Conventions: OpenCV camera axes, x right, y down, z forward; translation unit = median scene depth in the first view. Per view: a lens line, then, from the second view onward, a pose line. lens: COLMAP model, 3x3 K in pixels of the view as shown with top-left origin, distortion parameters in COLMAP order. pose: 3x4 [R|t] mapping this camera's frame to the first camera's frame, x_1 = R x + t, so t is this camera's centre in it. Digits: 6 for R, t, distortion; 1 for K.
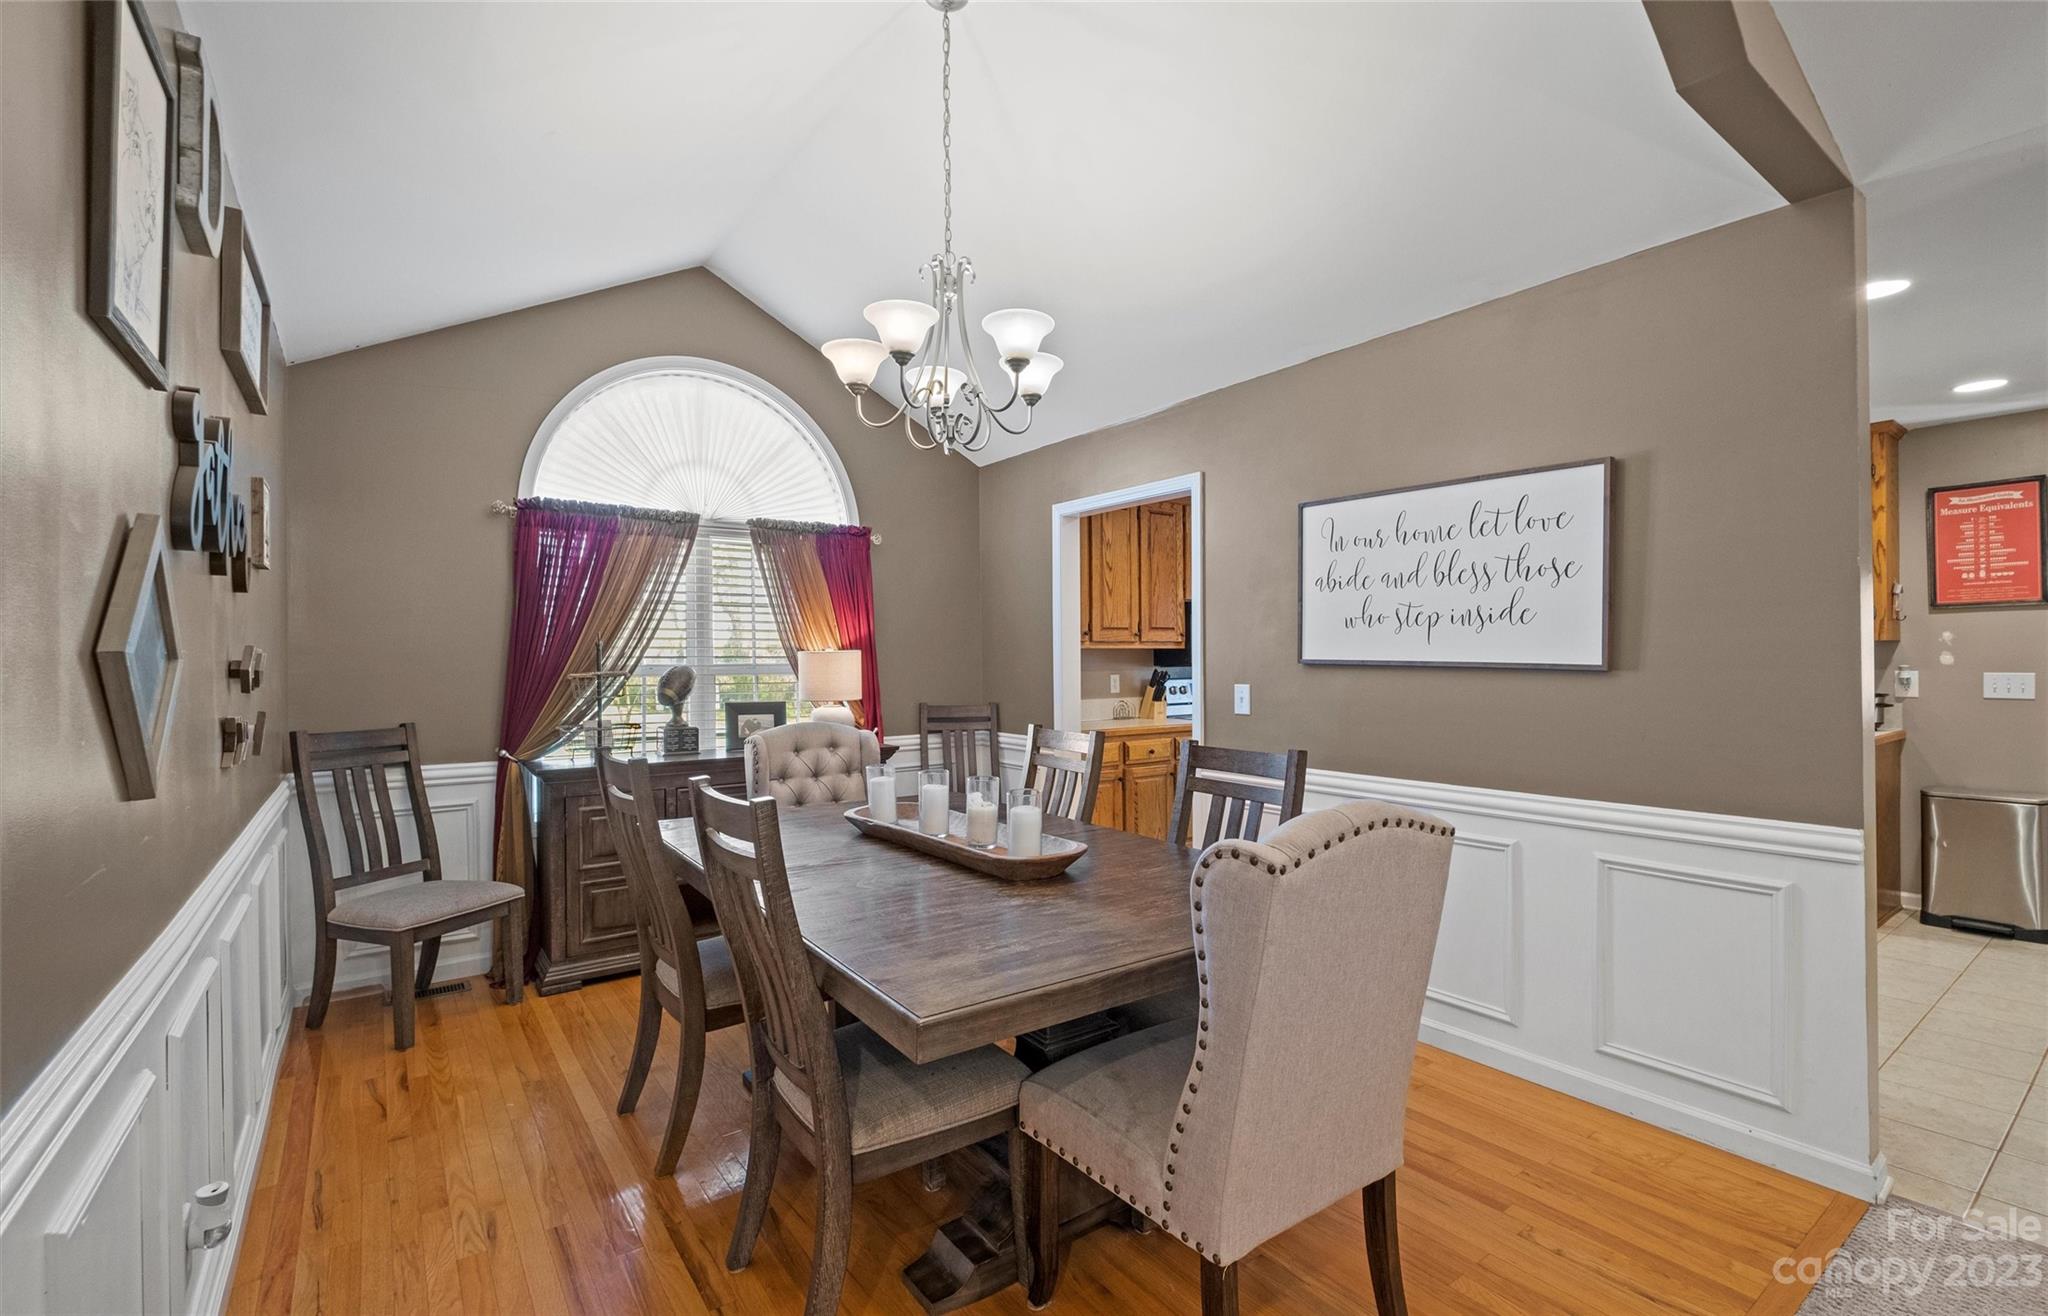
lens RADIAL K [[898.7, 0, 1025.5], [0, 898.7, 656.2], [0, 0, 1]] dist [0.004666, -0.005748]
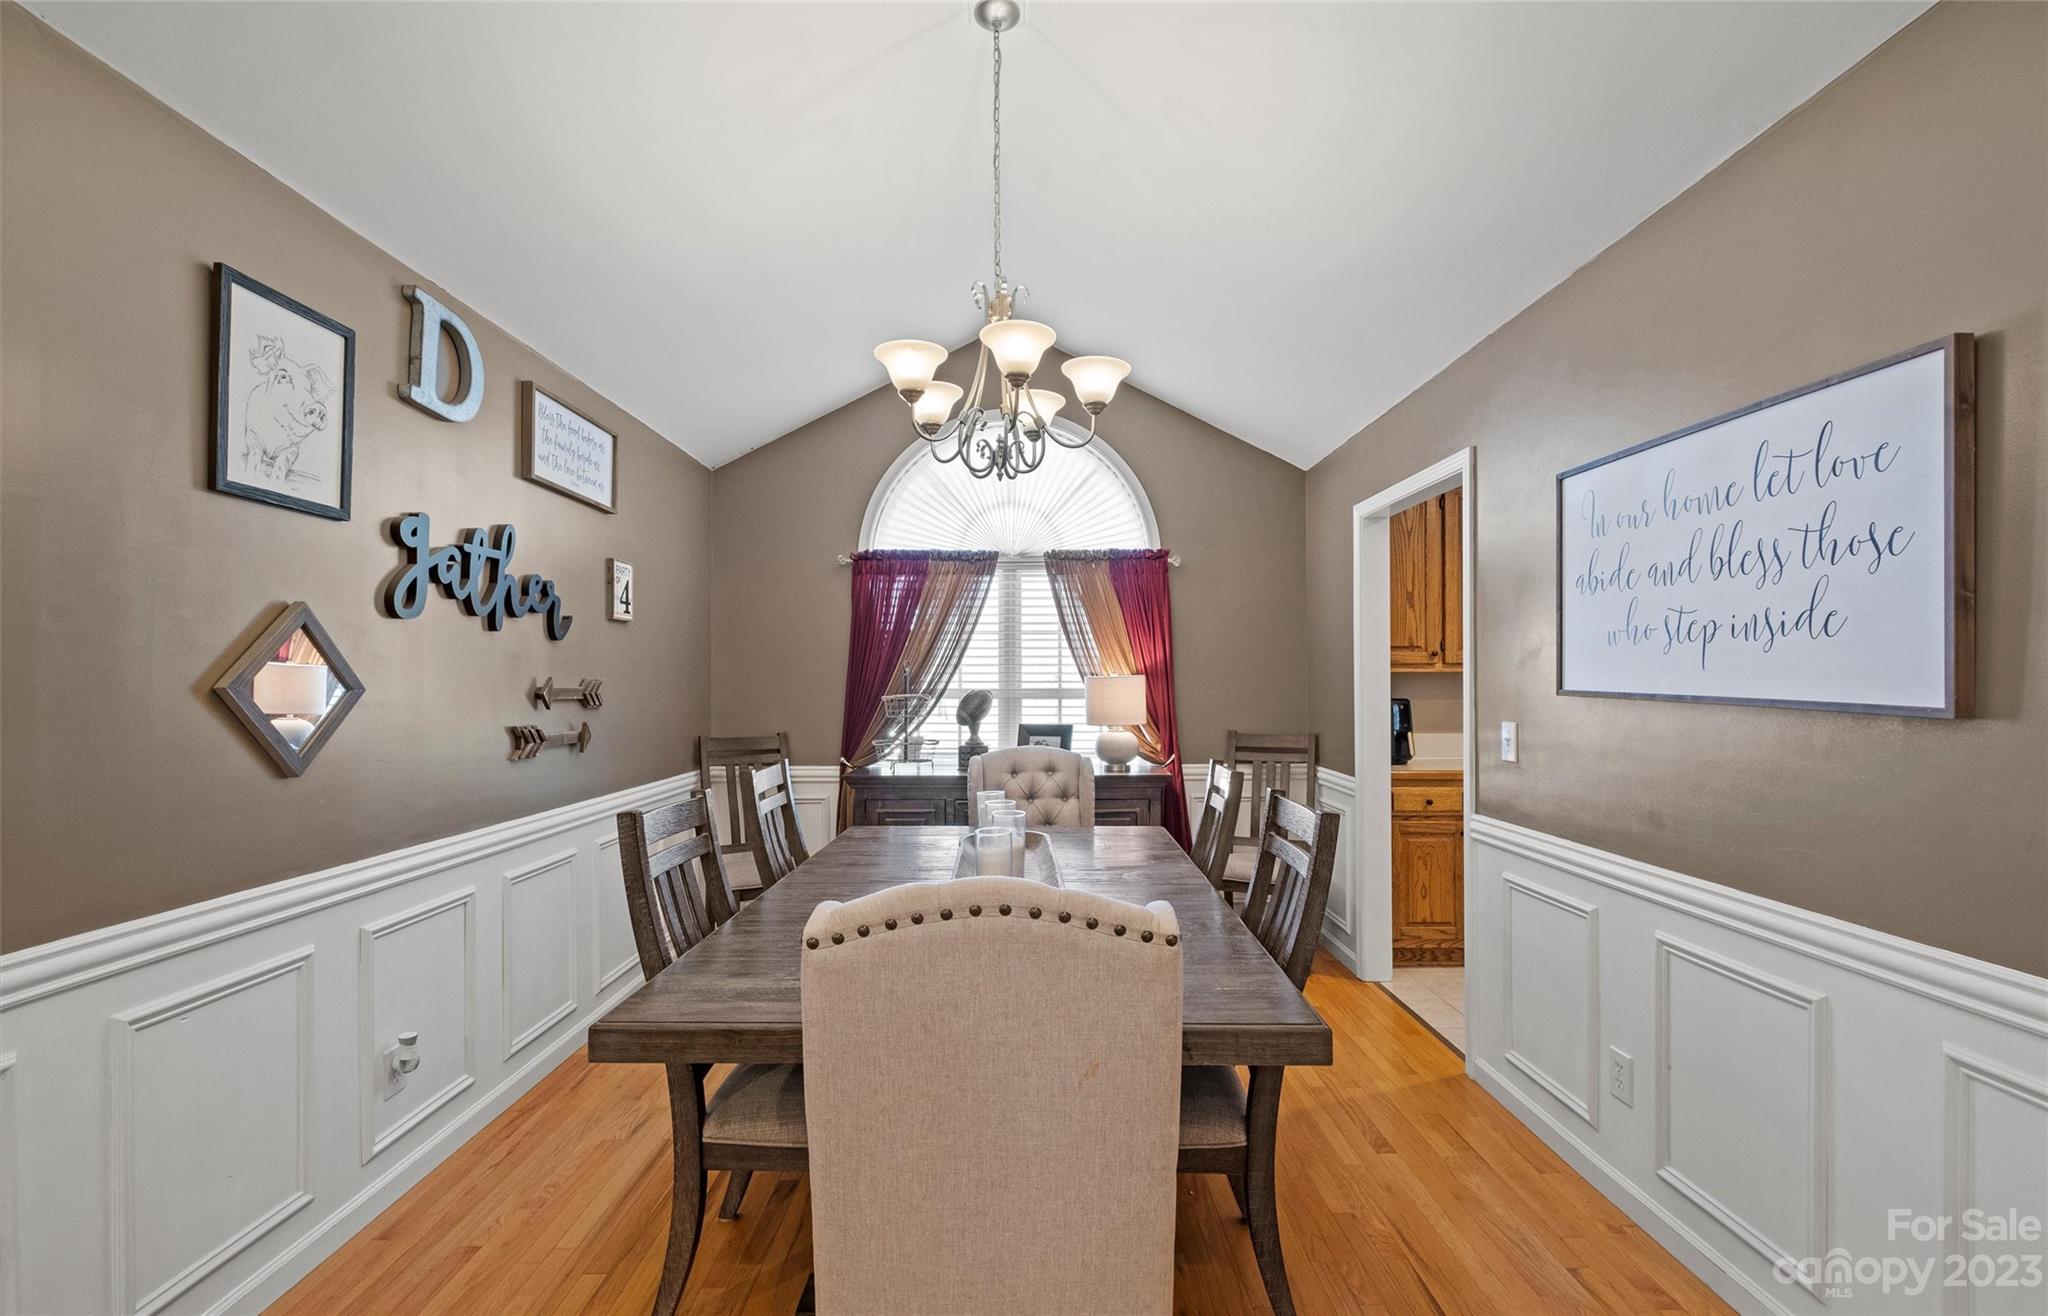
lens RADIAL K [[898.7, 0, 1035.0], [0, 898.7, 675.2], [0, 0, 1]] dist [0.004666, -0.005748]
pose [[0.814744, -0.000350, -0.579821, 0.319428], [0.000352, 1.000000, -0.000111, -0.006941], [0.579821, -0.000114, 0.814744, 0.138290]]
